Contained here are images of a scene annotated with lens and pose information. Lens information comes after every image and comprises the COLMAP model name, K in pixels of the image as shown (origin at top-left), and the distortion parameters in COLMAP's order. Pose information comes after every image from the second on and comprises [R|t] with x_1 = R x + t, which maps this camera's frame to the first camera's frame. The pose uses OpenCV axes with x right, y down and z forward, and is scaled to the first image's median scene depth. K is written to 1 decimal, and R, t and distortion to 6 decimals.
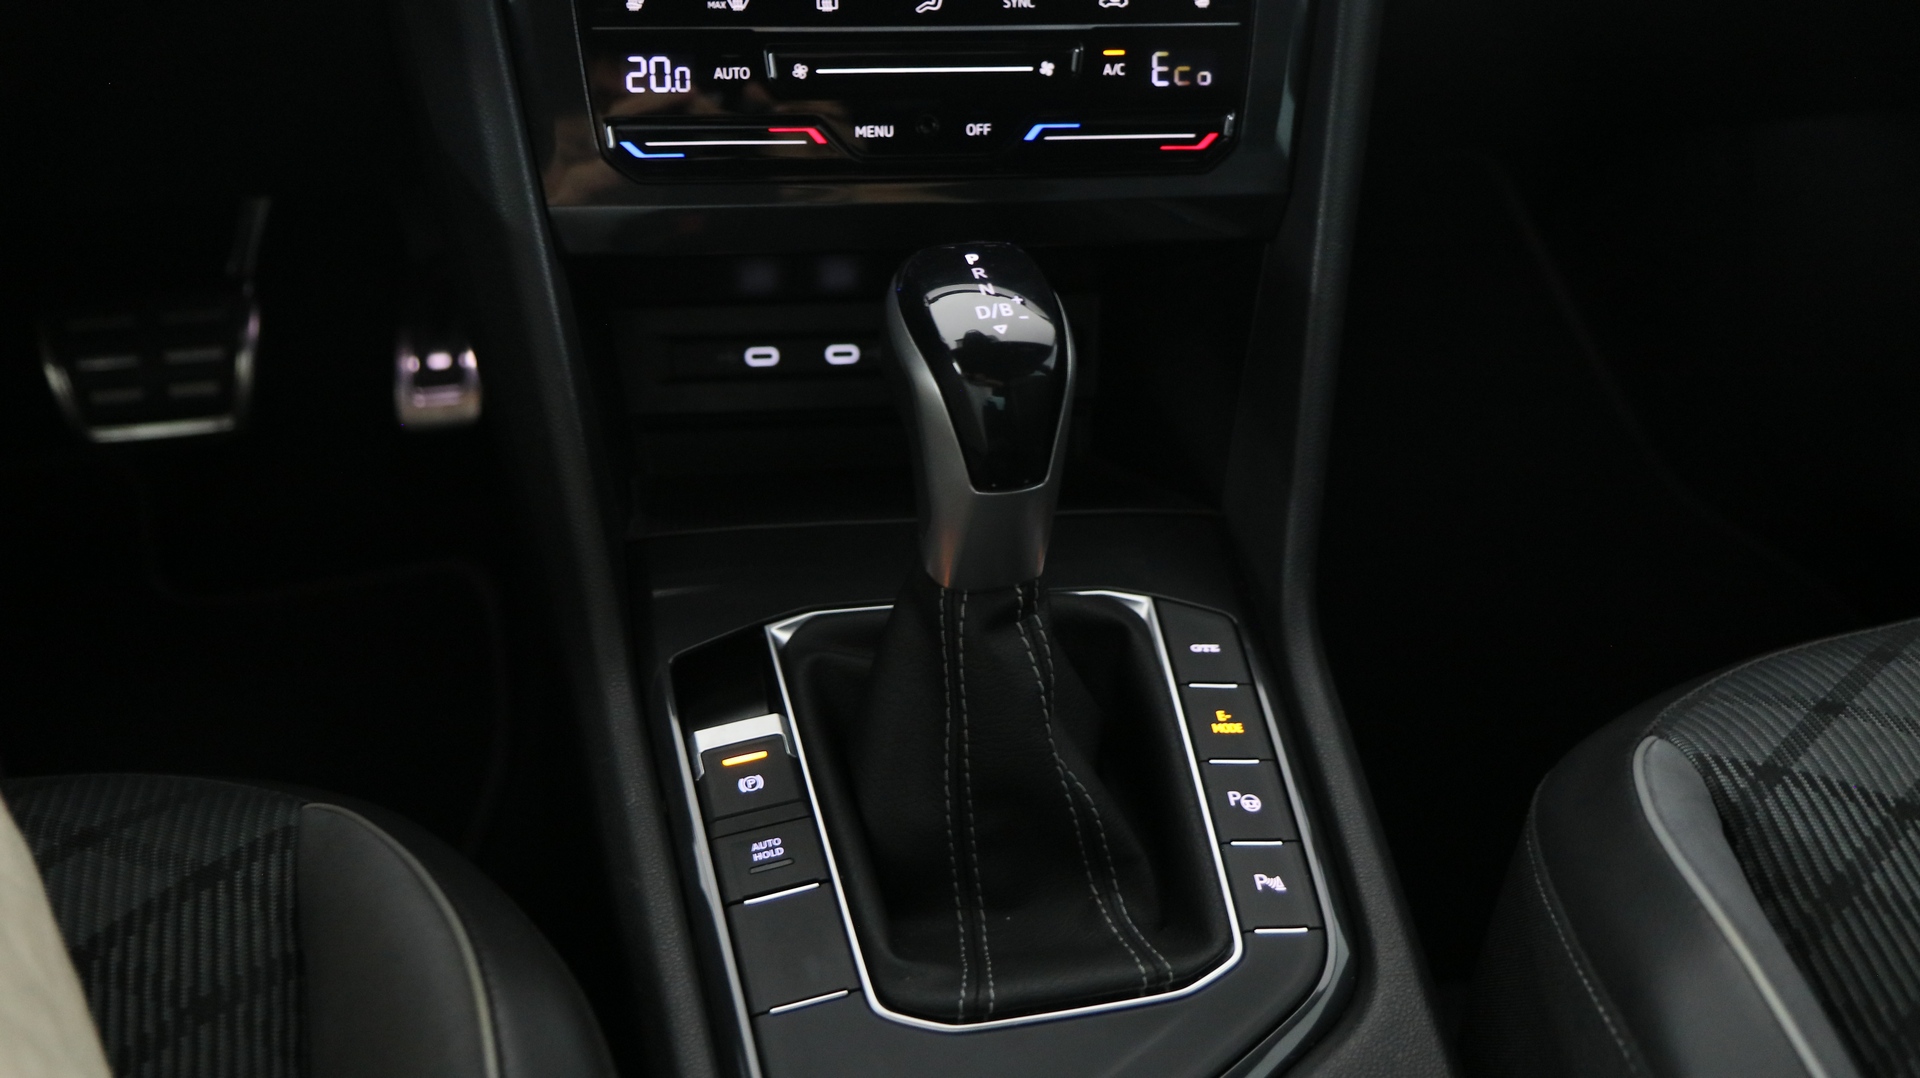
lens RADIAL K [[1734.0, 0, 959.5], [0, 1734.0, 533.0], [0, 0, 1]] dist [0.004831, 0.021903]
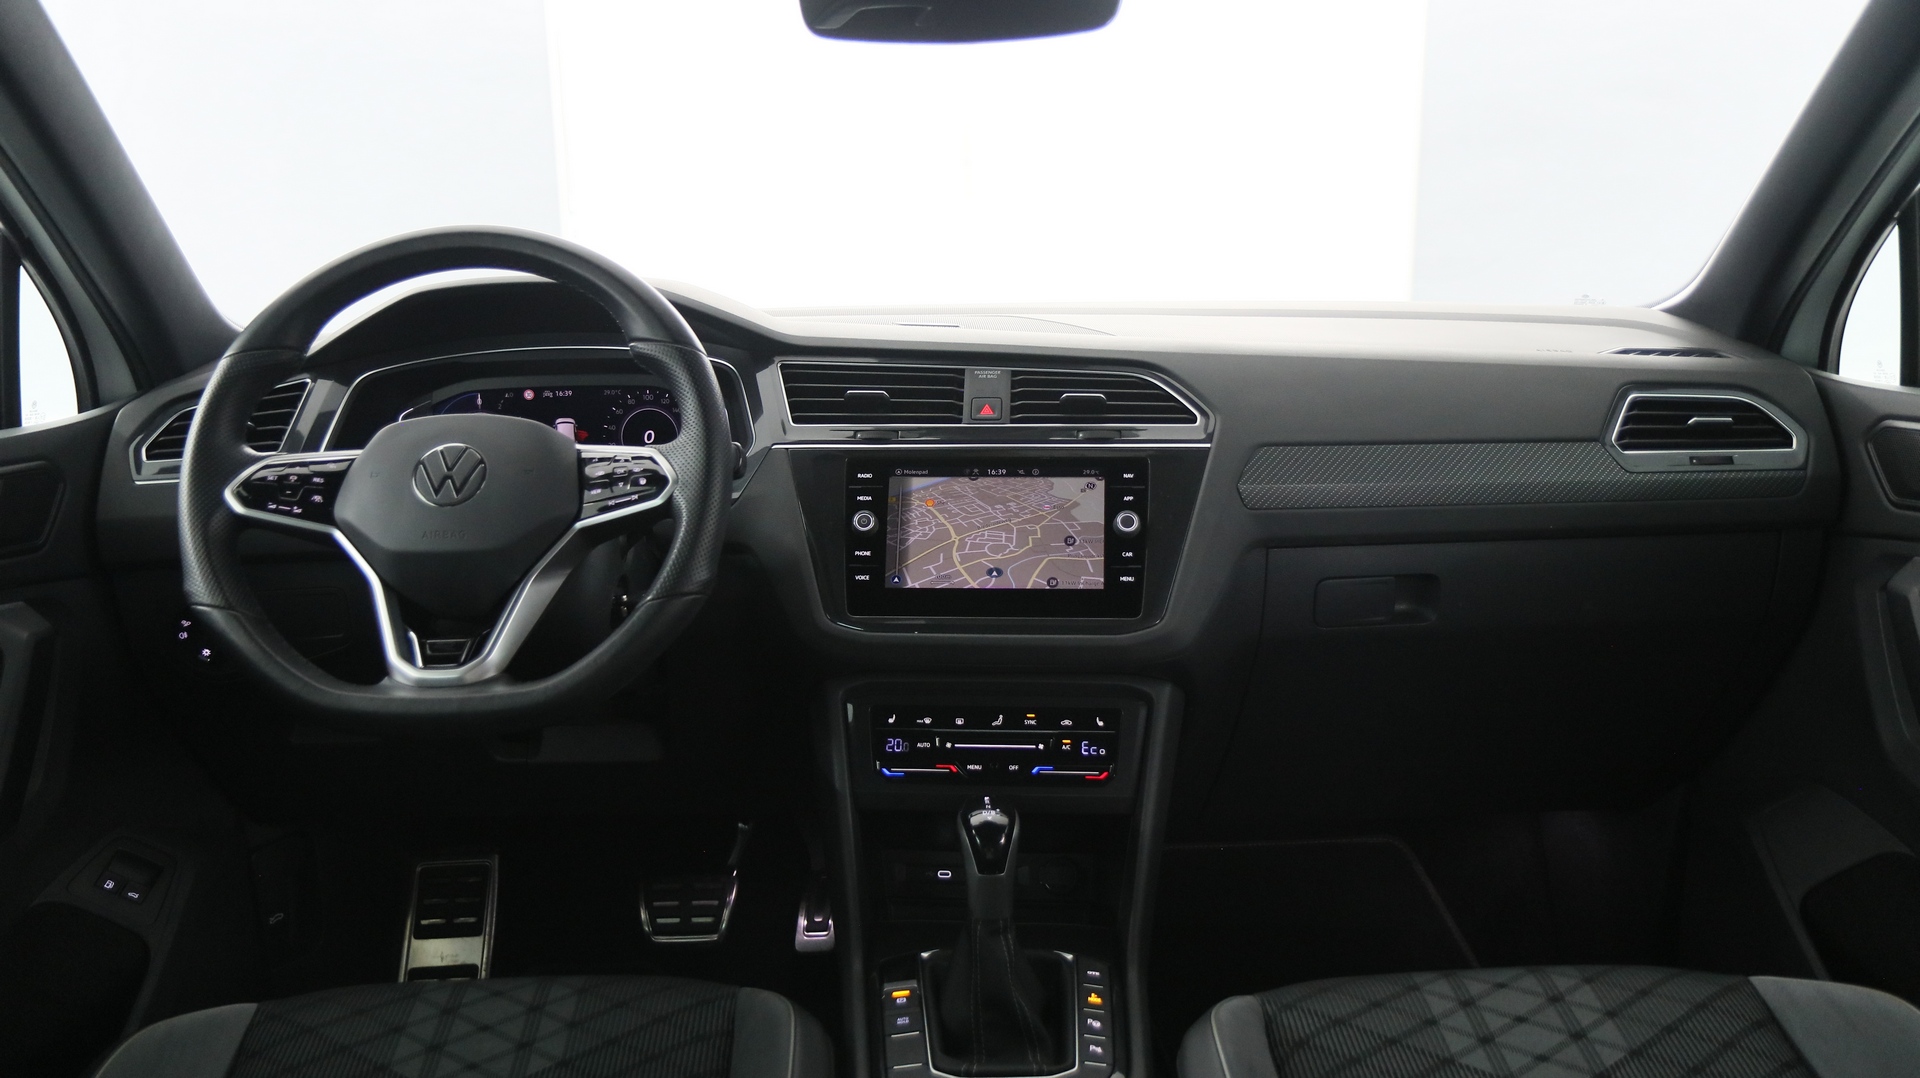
lens RADIAL K [[1457.1, 0, 945.4], [0, 1457.1, 548.8], [0, 0, 1]] dist [-0.024260, 0.021287]
pose [[0.973244, -0.018734, -0.229007, 0.427644], [-0.087752, 0.890820, -0.445803, 0.474325], [0.212356, 0.453971, 0.865341, -1.111718]]
